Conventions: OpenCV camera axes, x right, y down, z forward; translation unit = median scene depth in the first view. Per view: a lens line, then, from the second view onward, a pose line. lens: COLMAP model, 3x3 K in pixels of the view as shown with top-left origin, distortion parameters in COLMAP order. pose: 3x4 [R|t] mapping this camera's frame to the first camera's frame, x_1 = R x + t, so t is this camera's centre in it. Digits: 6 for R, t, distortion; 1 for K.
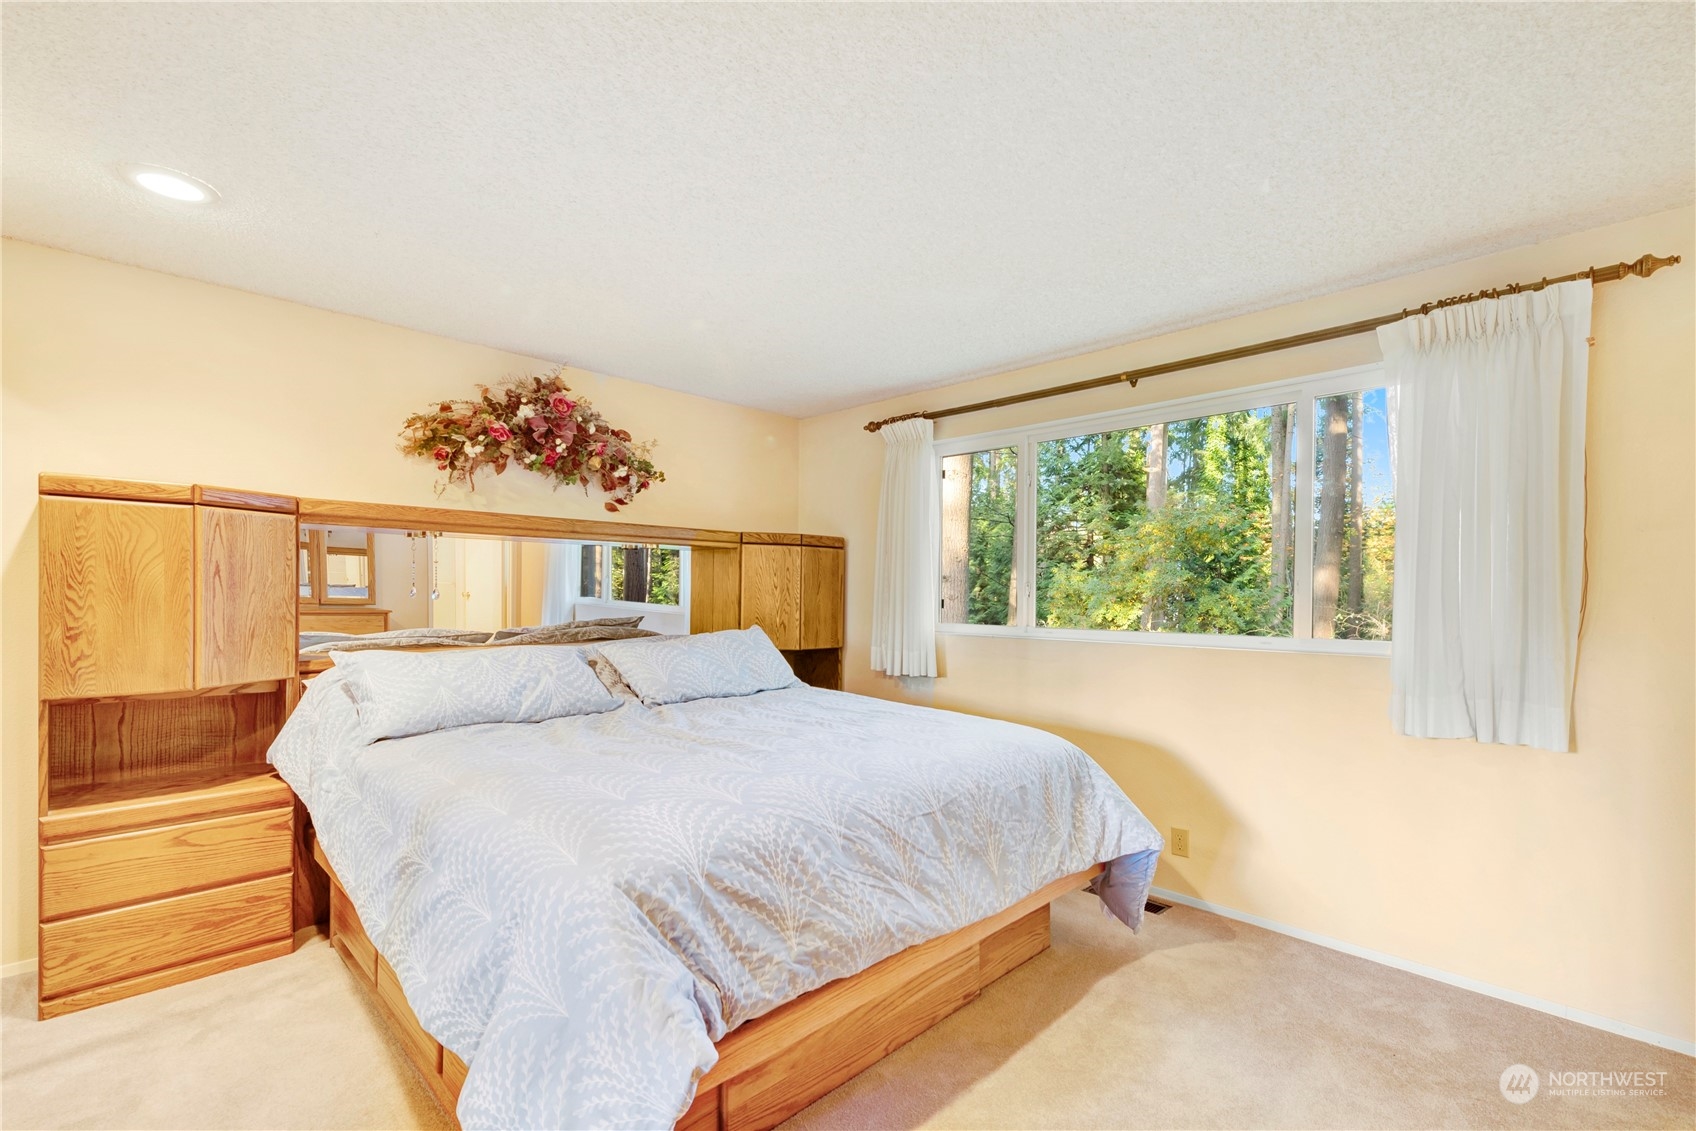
lens RADIAL K [[752.8, 0, 849.6], [0, 752.8, 606.5], [0, 0, 1]] dist [0.056689, -0.000044]
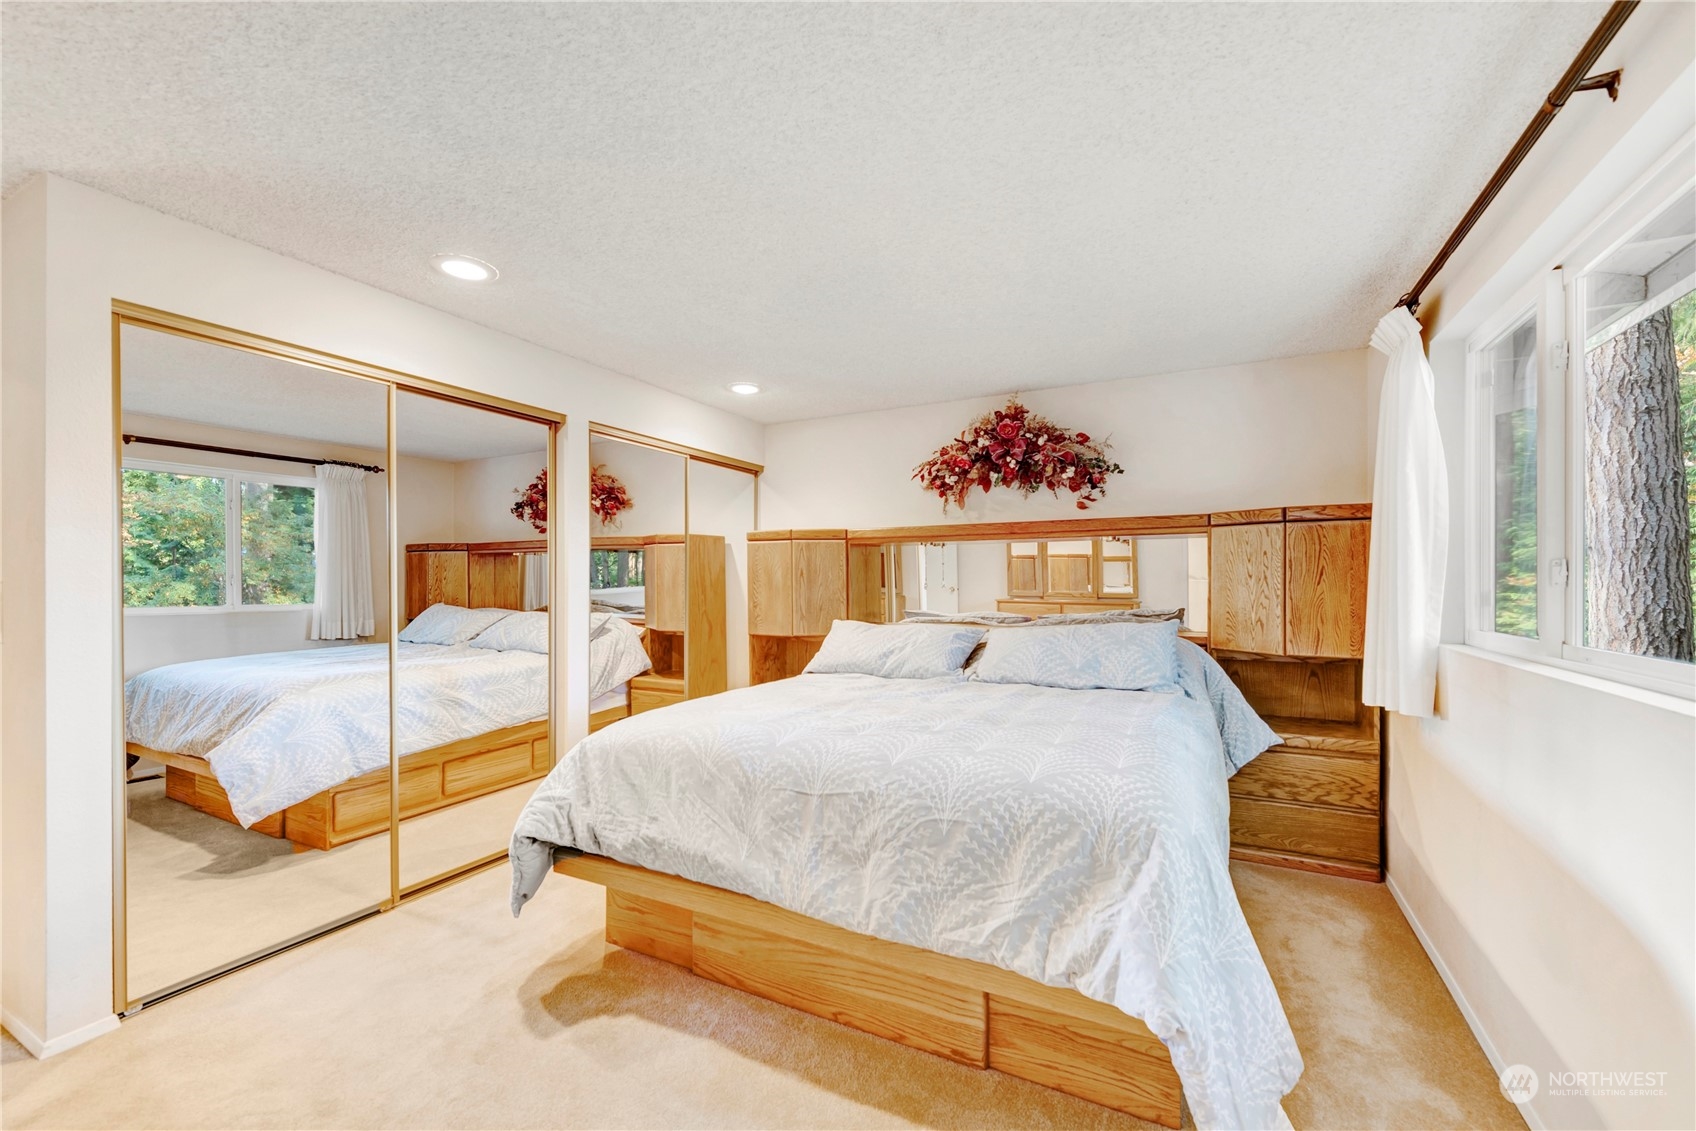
lens RADIAL K [[683.5, 0, 850.6], [0, 683.5, 580.8], [0, 0, 1]] dist [-0.000038, -0.000036]
pose [[0.306265, -0.014962, -0.951829, 0.565830], [-0.016246, 0.999649, -0.020941, 0.002975], [0.951808, 0.021877, 0.305915, 0.430957]]
